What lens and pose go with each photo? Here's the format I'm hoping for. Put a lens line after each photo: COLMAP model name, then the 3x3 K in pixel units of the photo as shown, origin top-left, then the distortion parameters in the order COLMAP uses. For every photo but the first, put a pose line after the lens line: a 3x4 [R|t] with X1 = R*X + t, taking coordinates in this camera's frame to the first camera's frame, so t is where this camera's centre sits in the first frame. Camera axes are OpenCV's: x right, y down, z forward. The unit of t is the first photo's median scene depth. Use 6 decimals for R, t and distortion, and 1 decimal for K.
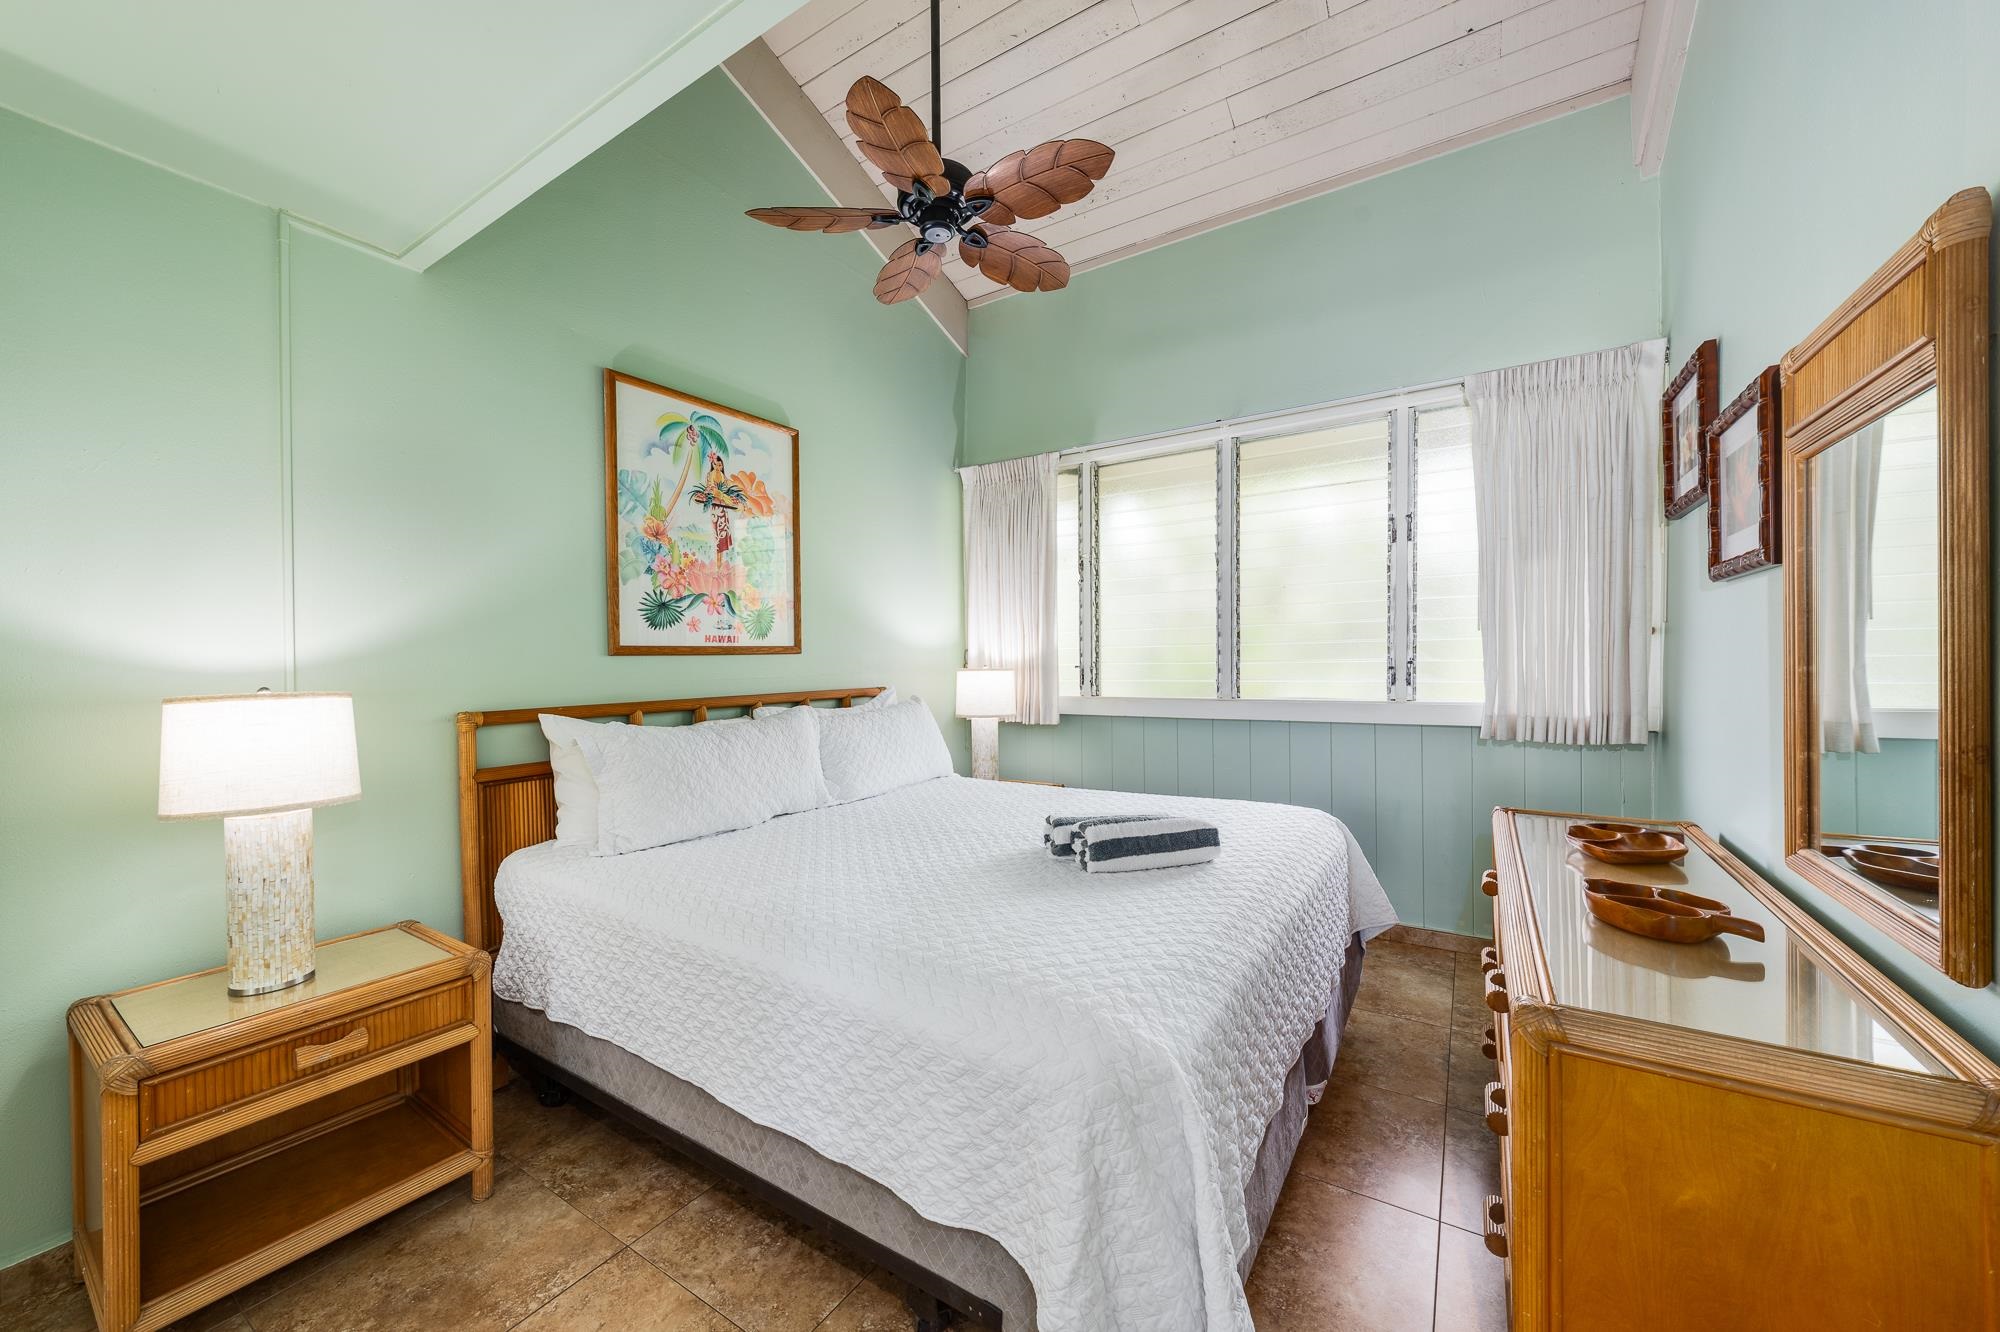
lens RADIAL K [[734.3, 0, 1003.0], [0, 734.3, 661.1], [0, 0, 1]] dist [-0.004307, 0.001871]
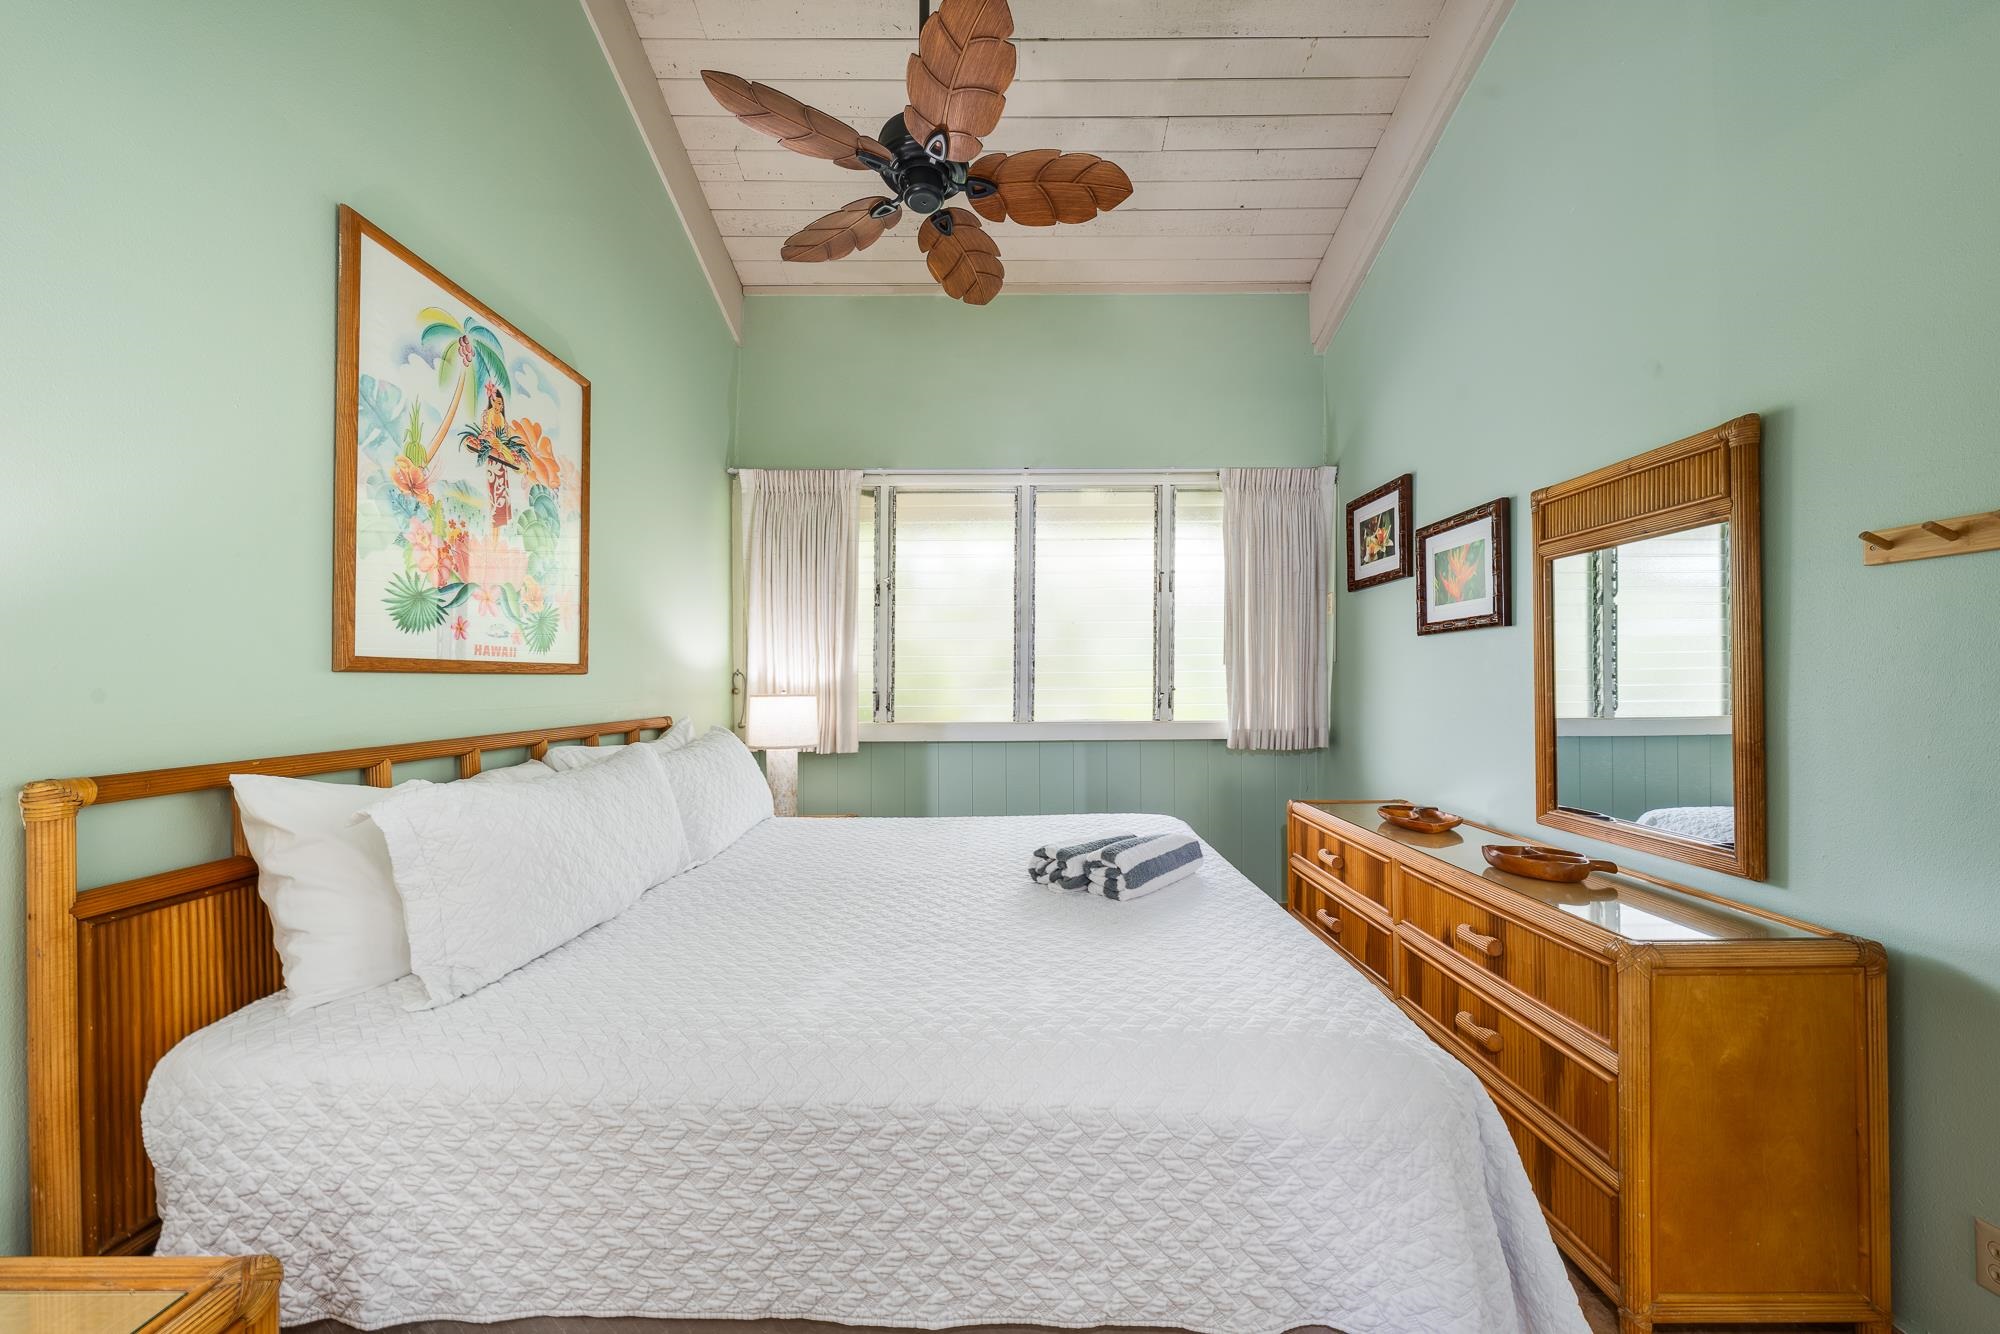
lens RADIAL K [[679.2, 0, 1002.1], [0, 679.2, 672.3], [0, 0, 1]] dist [-0.002458, -0.000559]
pose [[0.843539, 0.018021, 0.536766, -0.338060], [-0.005144, 0.999662, -0.025479, 0.004217], [-0.537044, 0.018731, 0.843346, 0.208776]]
